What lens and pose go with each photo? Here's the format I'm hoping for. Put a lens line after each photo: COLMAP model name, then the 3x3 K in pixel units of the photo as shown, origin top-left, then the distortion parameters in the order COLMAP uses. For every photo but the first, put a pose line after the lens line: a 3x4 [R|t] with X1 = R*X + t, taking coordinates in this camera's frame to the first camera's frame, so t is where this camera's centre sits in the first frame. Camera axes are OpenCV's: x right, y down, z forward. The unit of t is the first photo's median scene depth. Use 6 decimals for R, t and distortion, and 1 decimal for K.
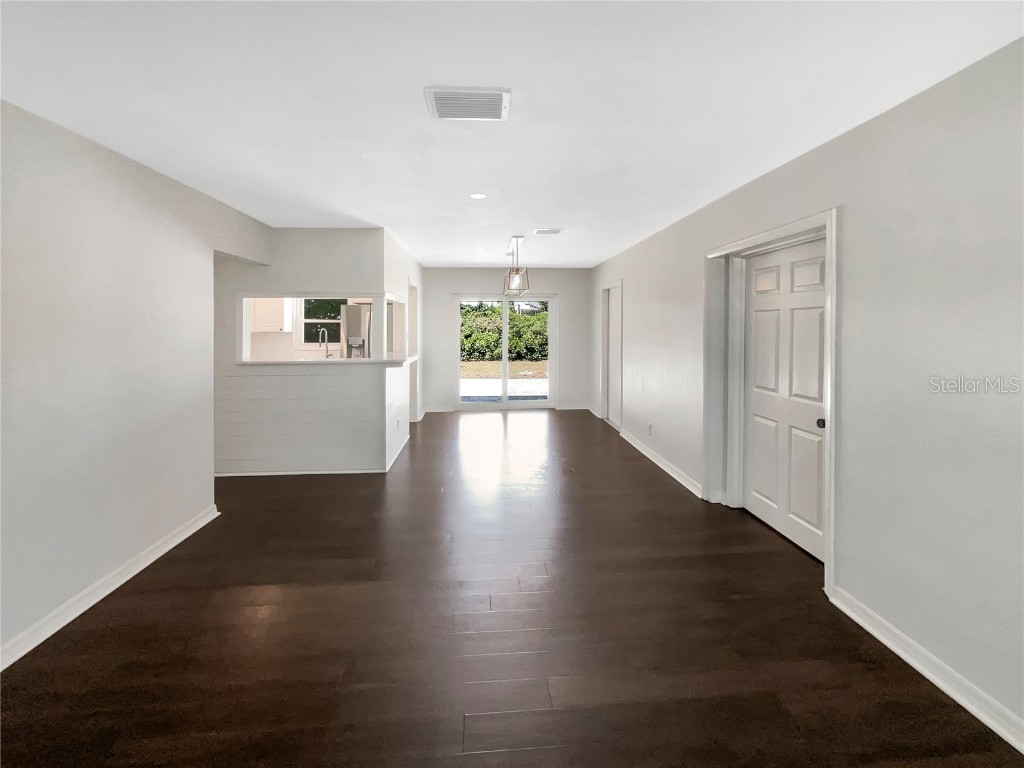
lens RADIAL K [[433.8, 0, 509.8], [0, 433.8, 350.3], [0, 0, 1]] dist [-0.000583, 0.000154]
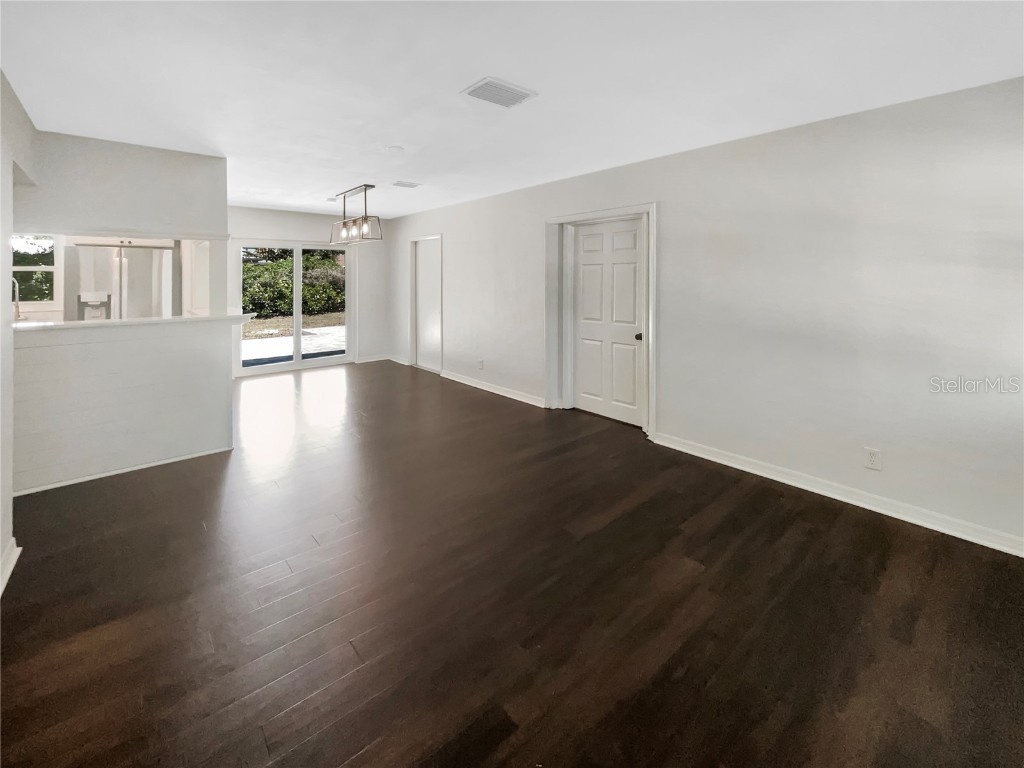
lens RADIAL K [[454.4, 0, 507.6], [0, 454.4, 317.3], [0, 0, 1]] dist [-0.000778, -0.000019]
pose [[0.800071, -0.052815, 0.597576, -0.449418], [0.034525, 0.998520, 0.042028, 0.007567], [-0.598911, -0.012994, 0.800710, -0.027300]]
